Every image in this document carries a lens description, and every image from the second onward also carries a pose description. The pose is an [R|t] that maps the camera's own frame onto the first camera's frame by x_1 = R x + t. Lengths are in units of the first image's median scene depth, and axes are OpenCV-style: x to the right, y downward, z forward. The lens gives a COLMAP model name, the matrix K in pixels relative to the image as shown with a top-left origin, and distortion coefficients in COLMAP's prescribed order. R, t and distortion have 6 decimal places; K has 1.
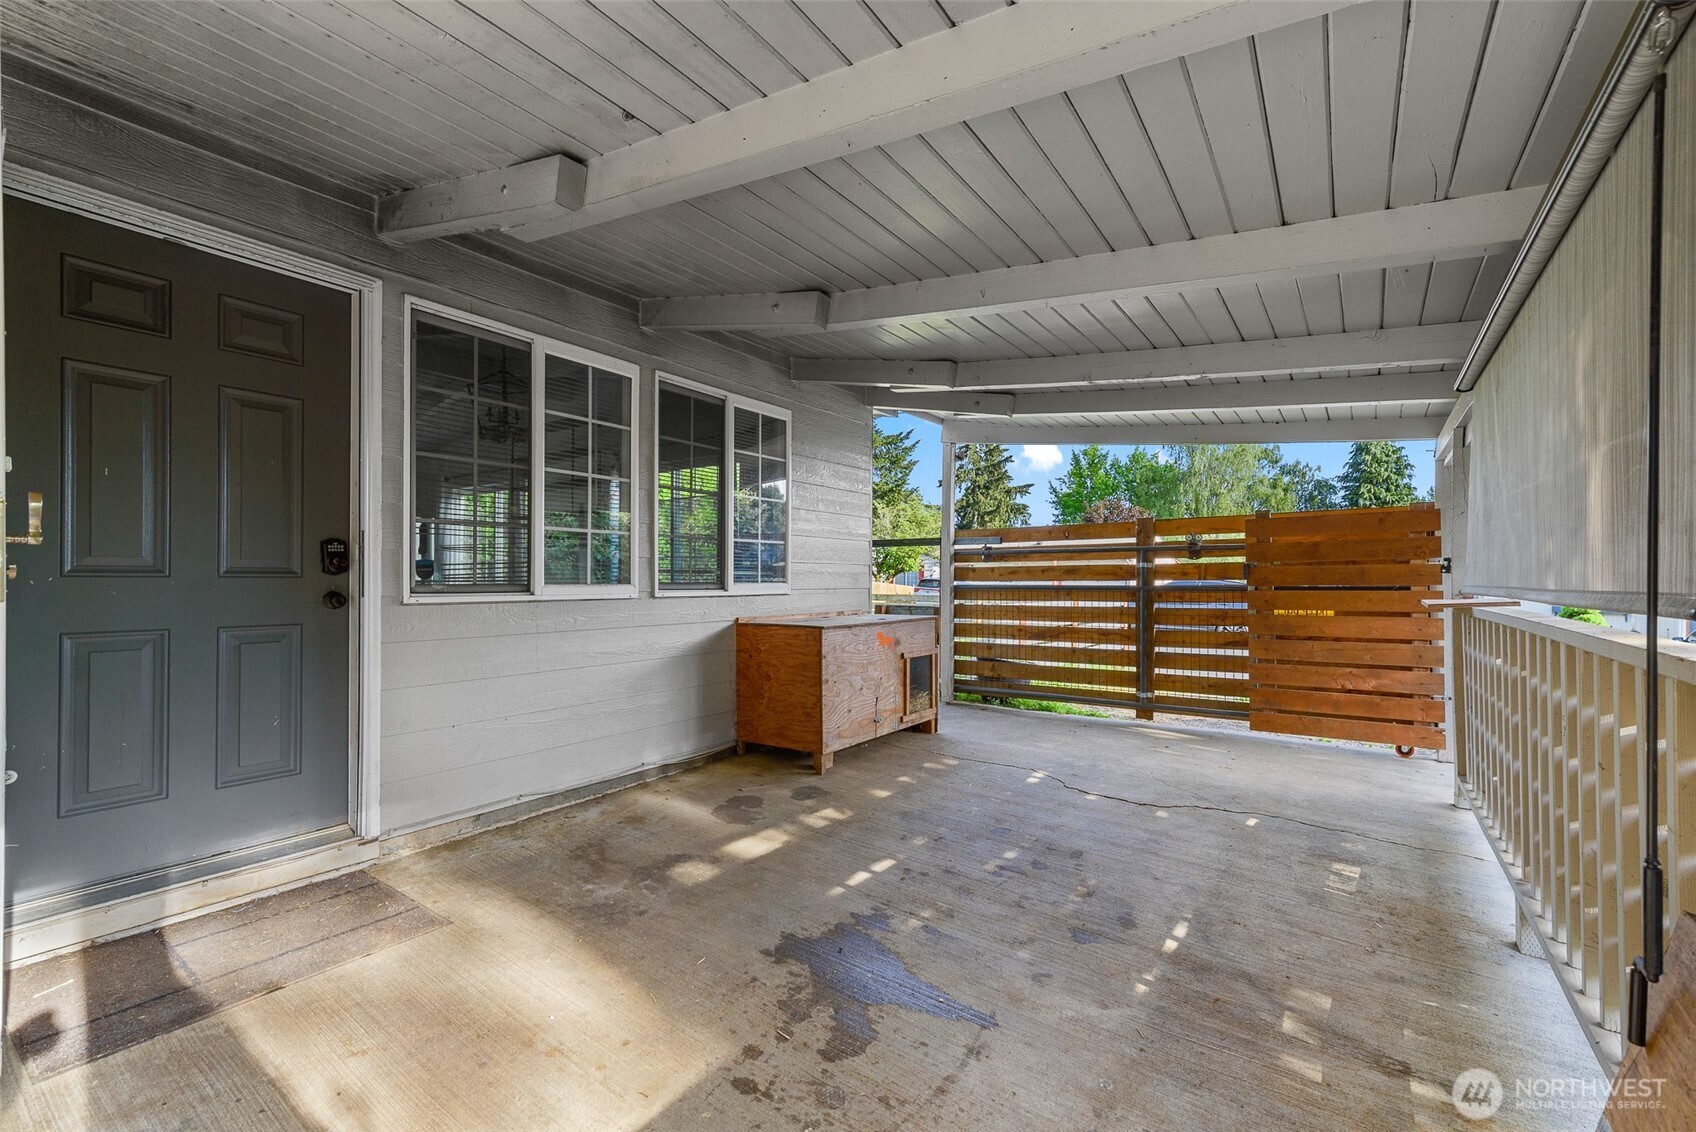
lens RADIAL K [[735.6, 0, 848.0], [0, 735.6, 566.0], [0, 0, 1]] dist [0.001769, 0.000015]
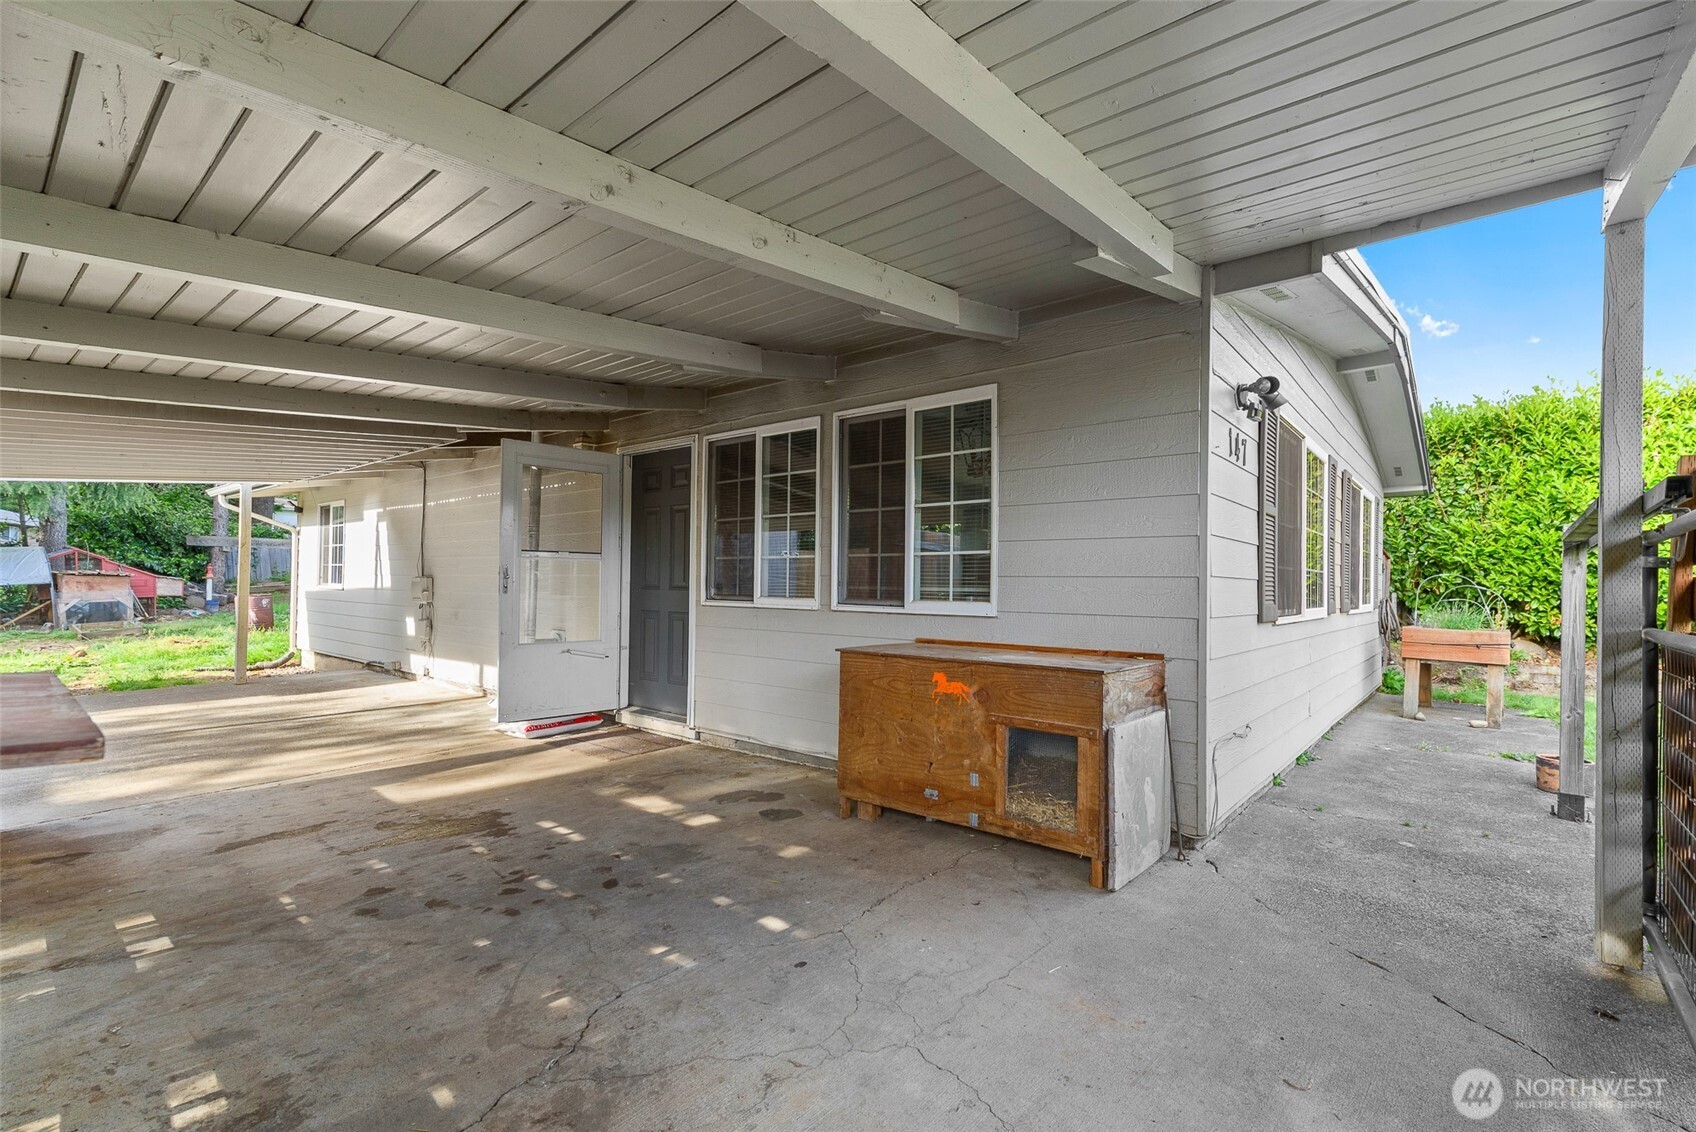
lens RADIAL K [[735.6, 0, 848.0], [0, 735.6, 566.0], [0, 0, 1]] dist [0.001769, 0.000015]
pose [[-0.074690, -0.027014, -0.996841, 1.204679], [0.002277, 0.999626, -0.027260, 0.007537], [0.997204, -0.004306, -0.074600, 1.521370]]
